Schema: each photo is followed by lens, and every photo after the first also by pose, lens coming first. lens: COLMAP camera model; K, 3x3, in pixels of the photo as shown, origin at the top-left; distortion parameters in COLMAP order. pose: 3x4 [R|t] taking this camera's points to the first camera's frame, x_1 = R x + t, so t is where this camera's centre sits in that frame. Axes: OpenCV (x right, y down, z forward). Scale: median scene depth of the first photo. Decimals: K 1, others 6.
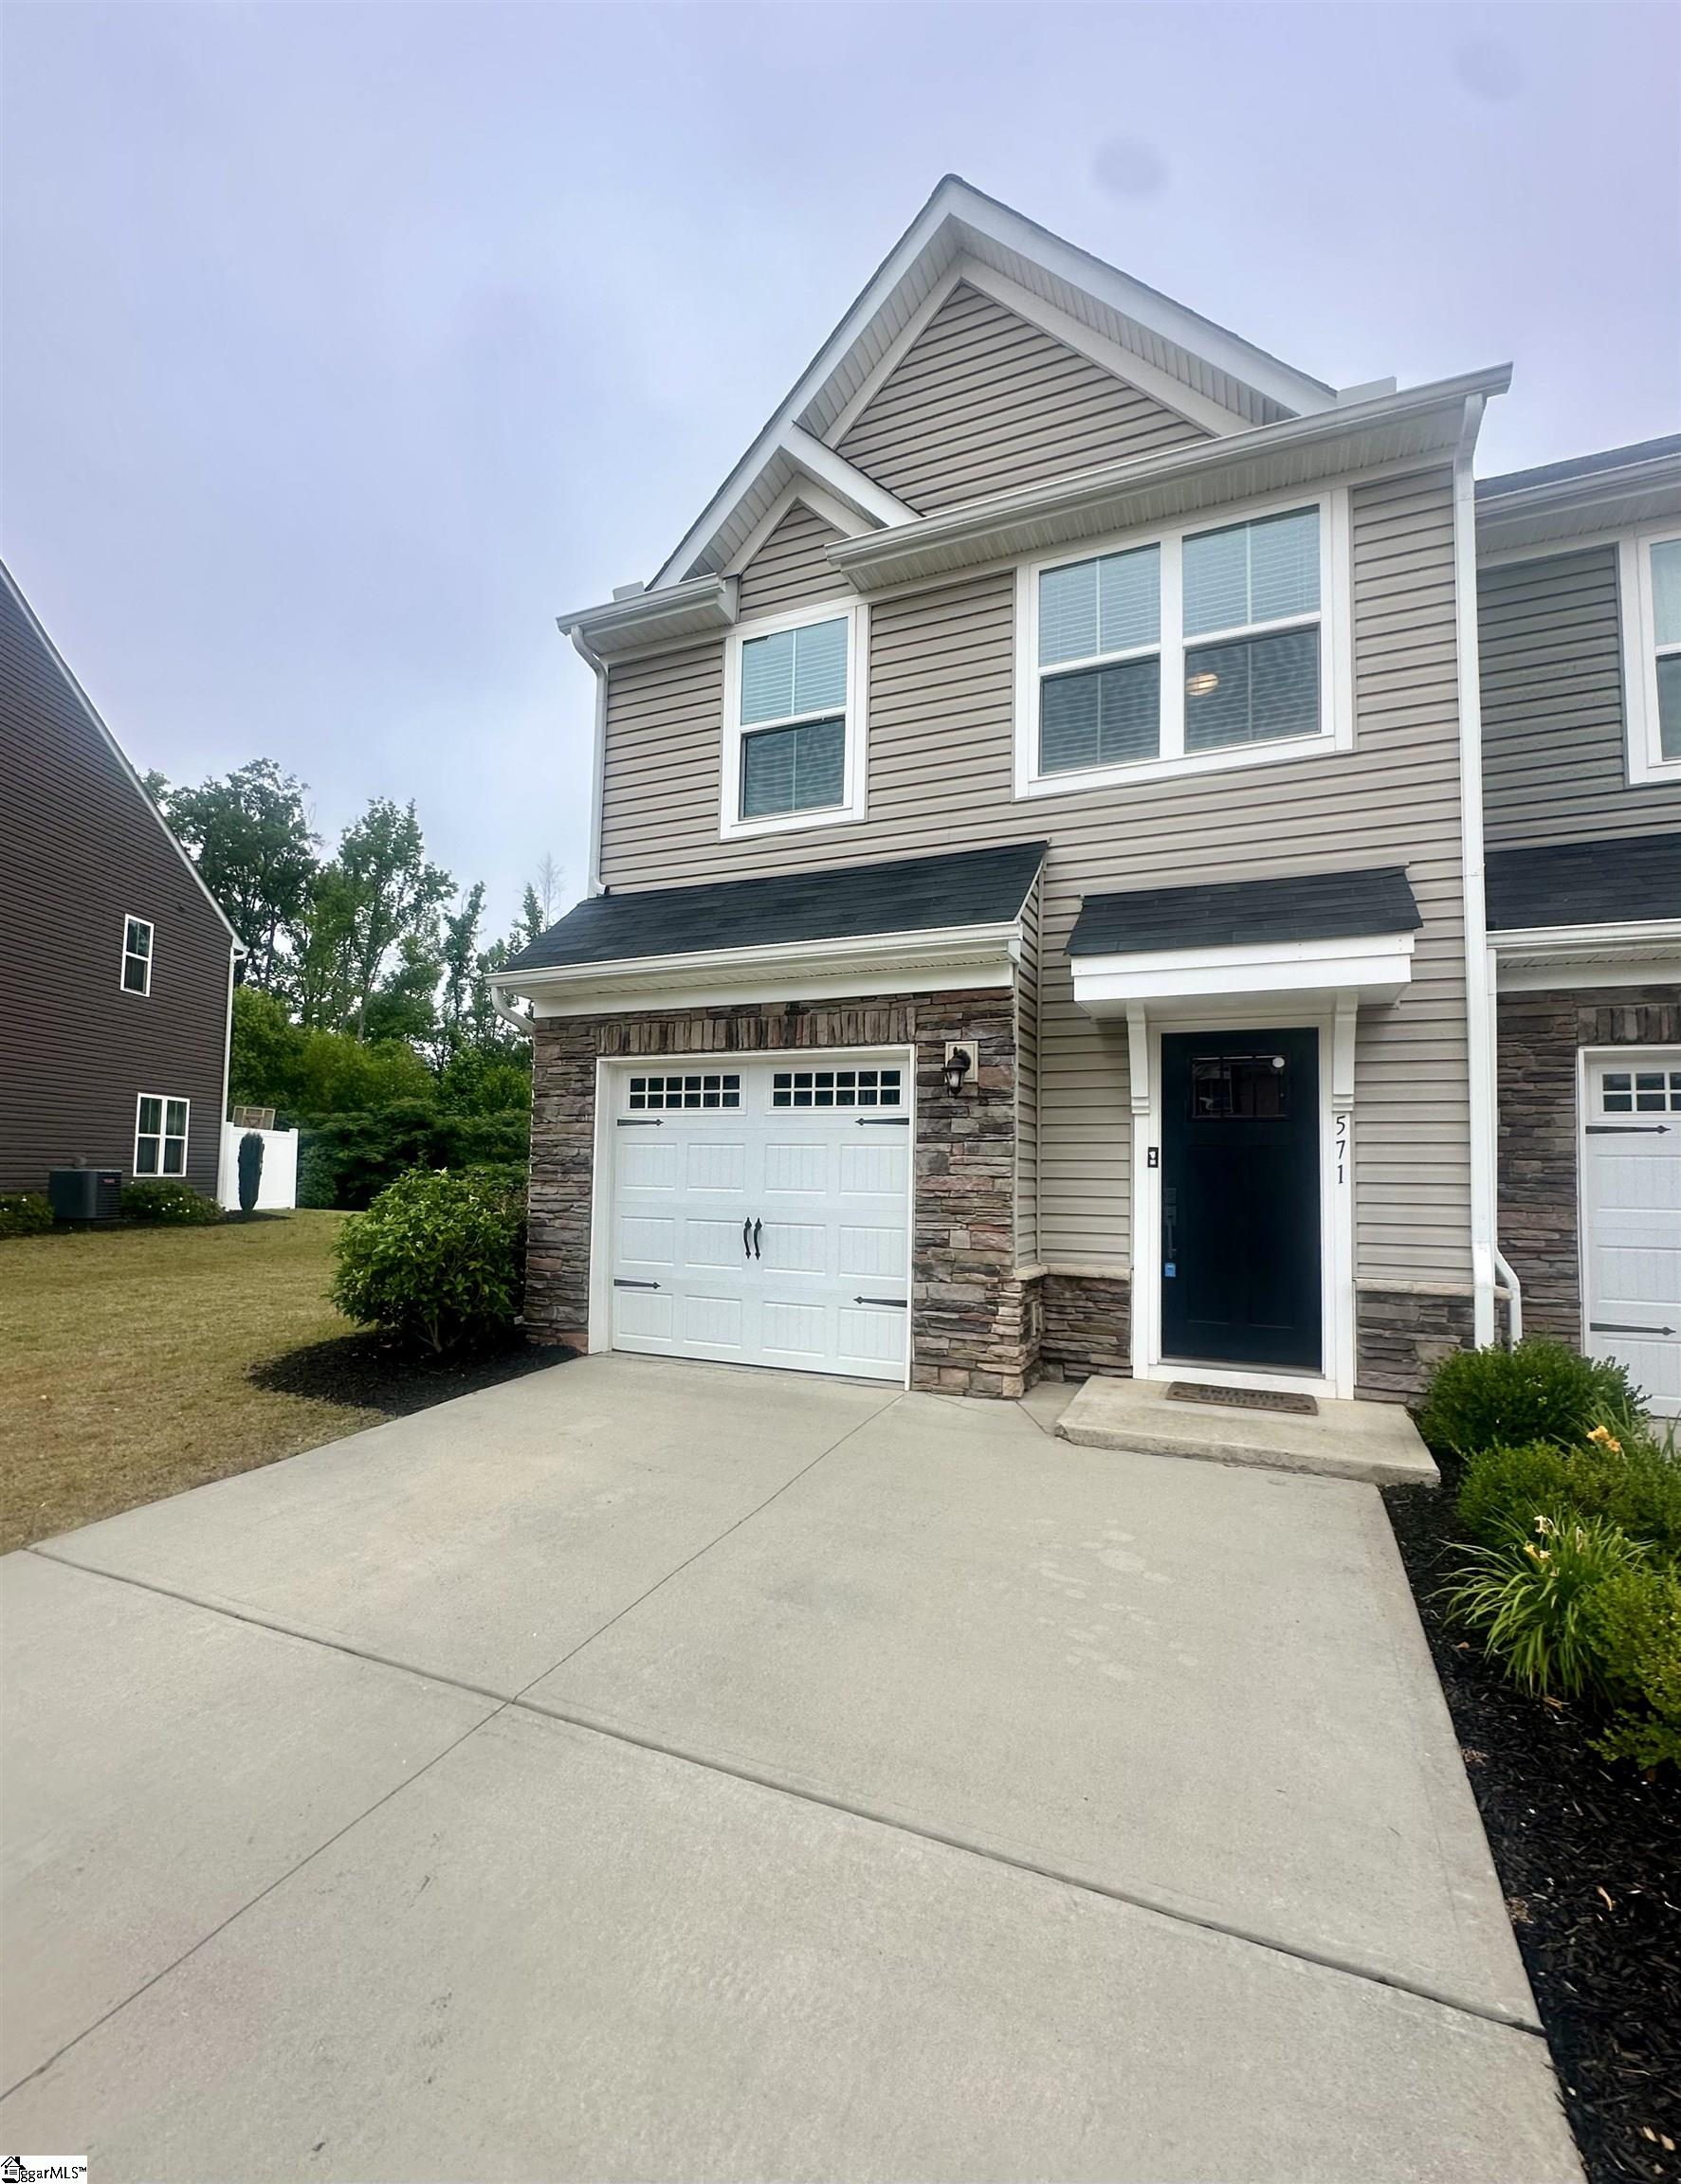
lens RADIAL K [[974.4, 0, 841.2], [0, 974.4, 1086.0], [0, 0, 1]] dist [-0.004113, -0.000455]
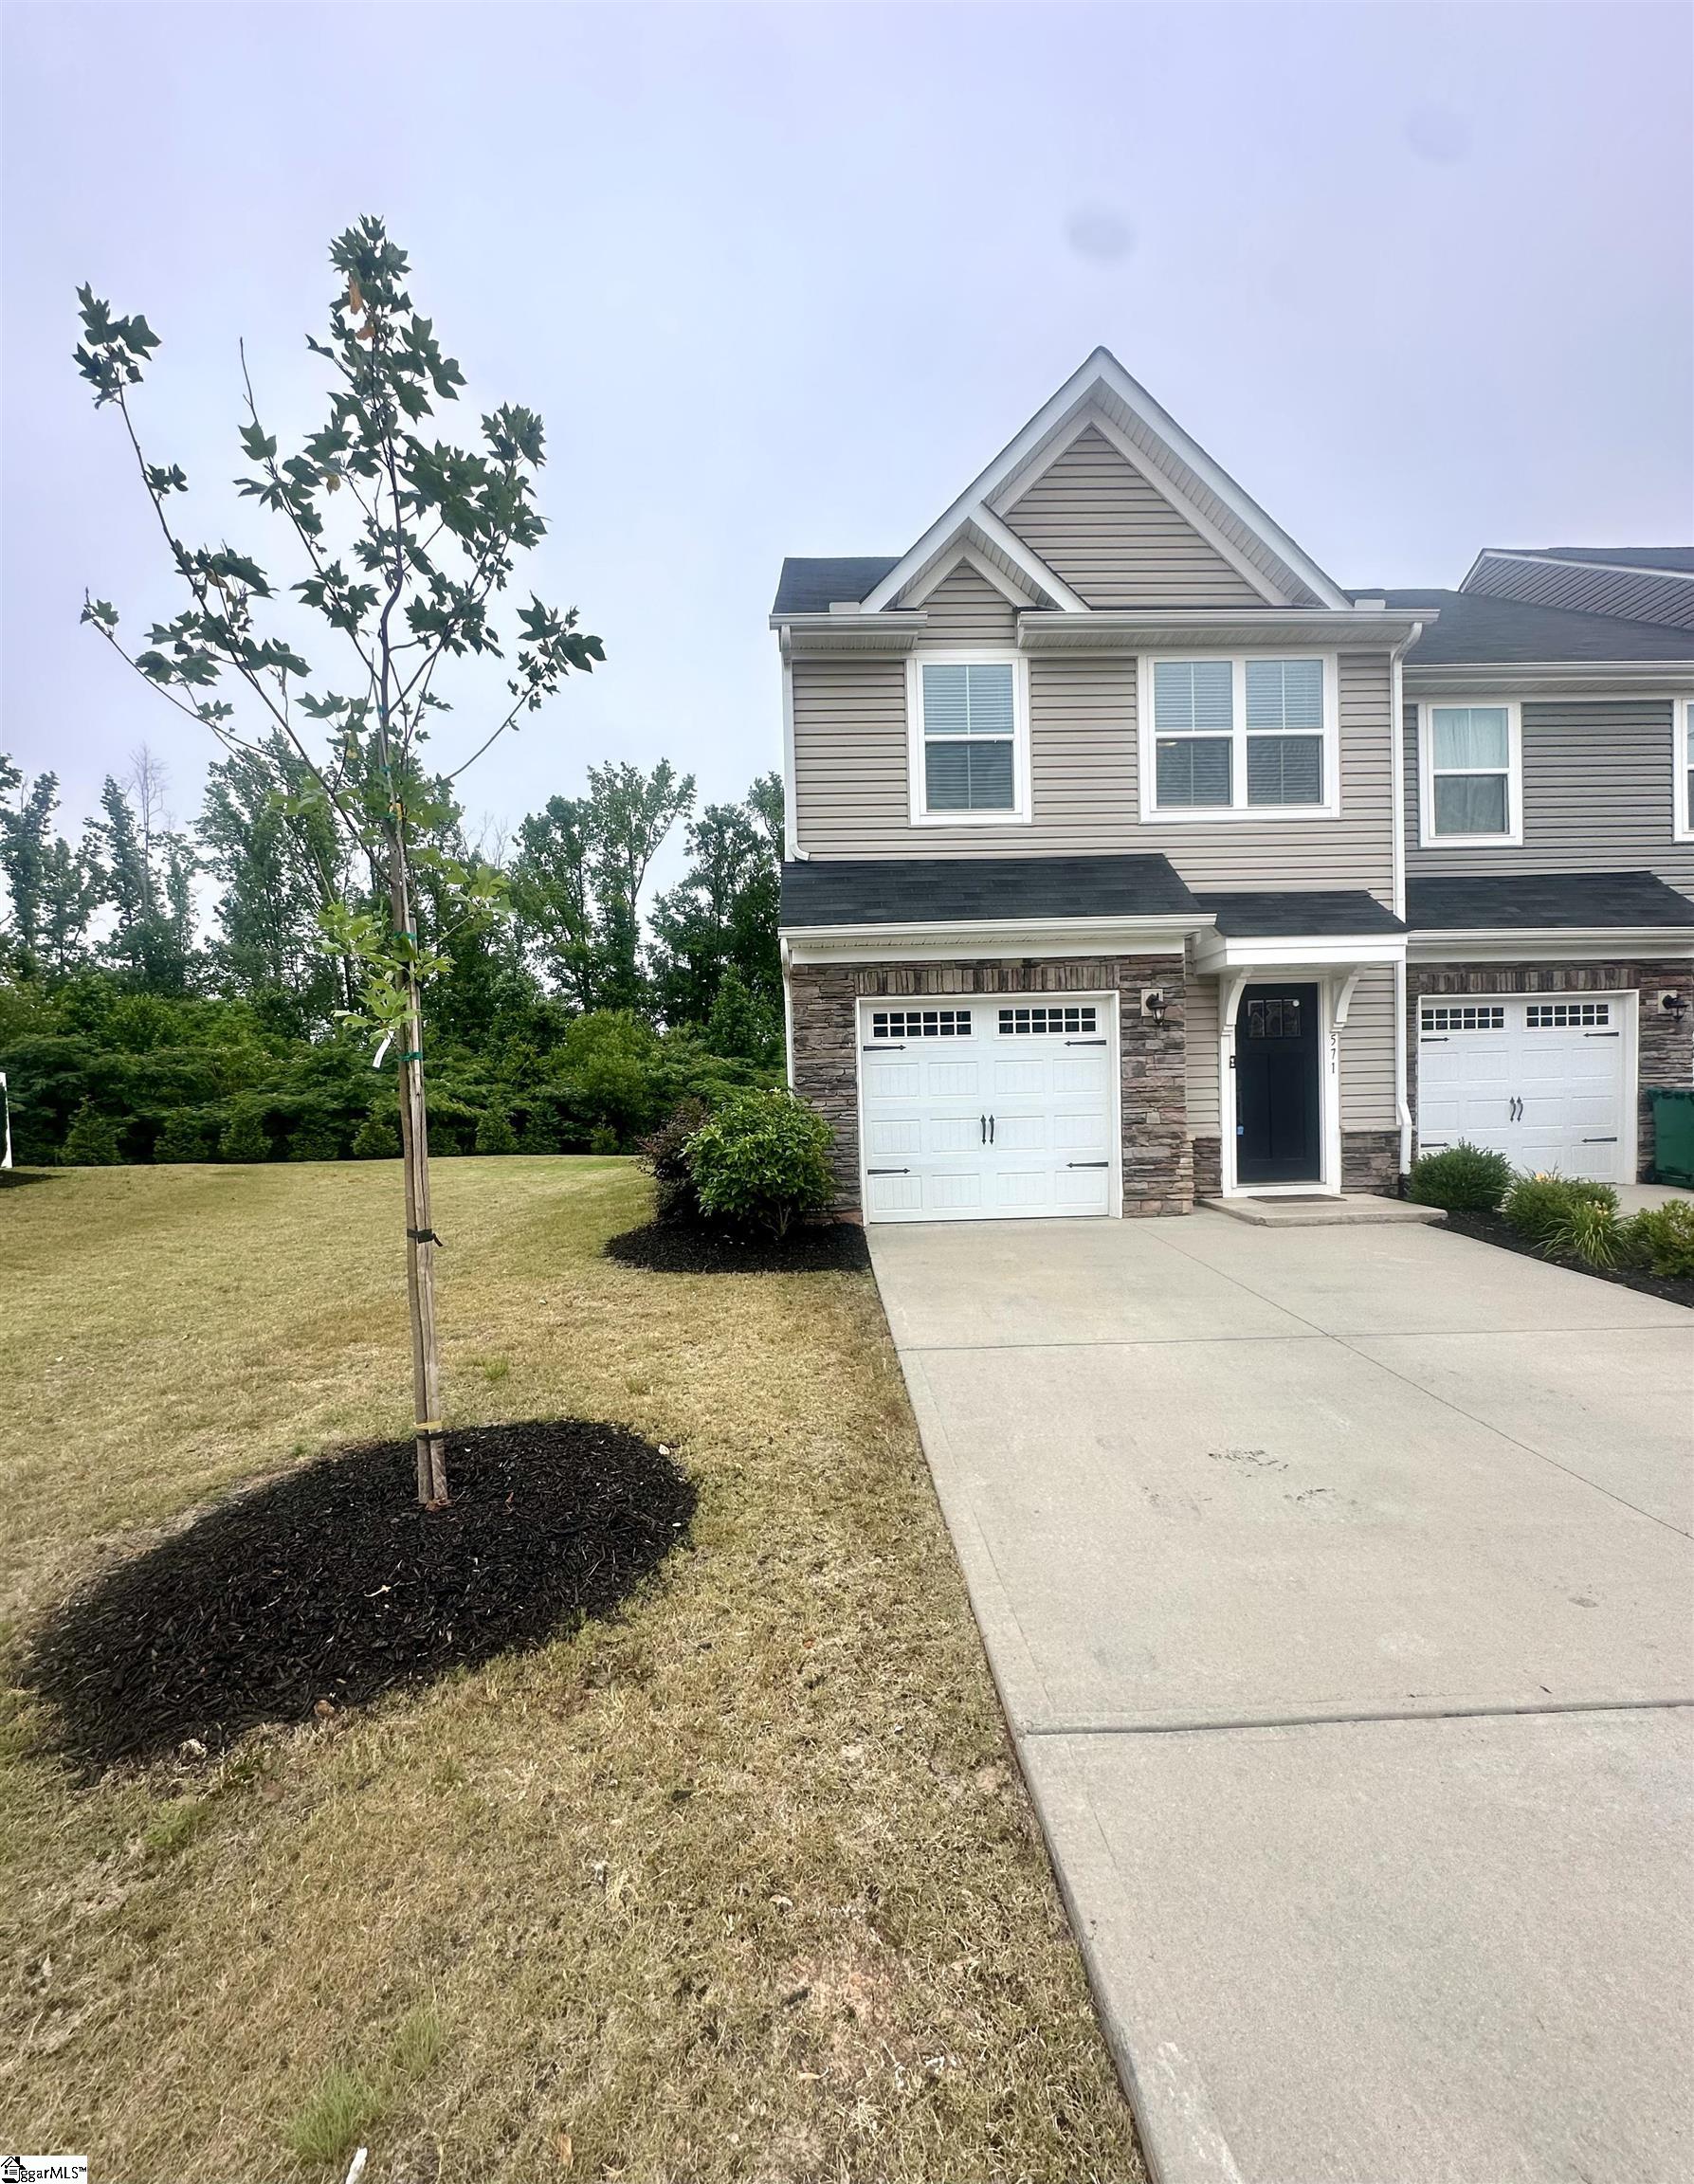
lens RADIAL K [[924.8, 0, 846.2], [0, 924.8, 1100.4], [0, 0, 1]] dist [-0.008466, -0.000456]
pose [[0.897220, -0.045104, 0.439274, -0.879826], [0.004487, 0.995650, 0.093068, -0.008440], [-0.441561, -0.081531, 0.893519, -0.085555]]
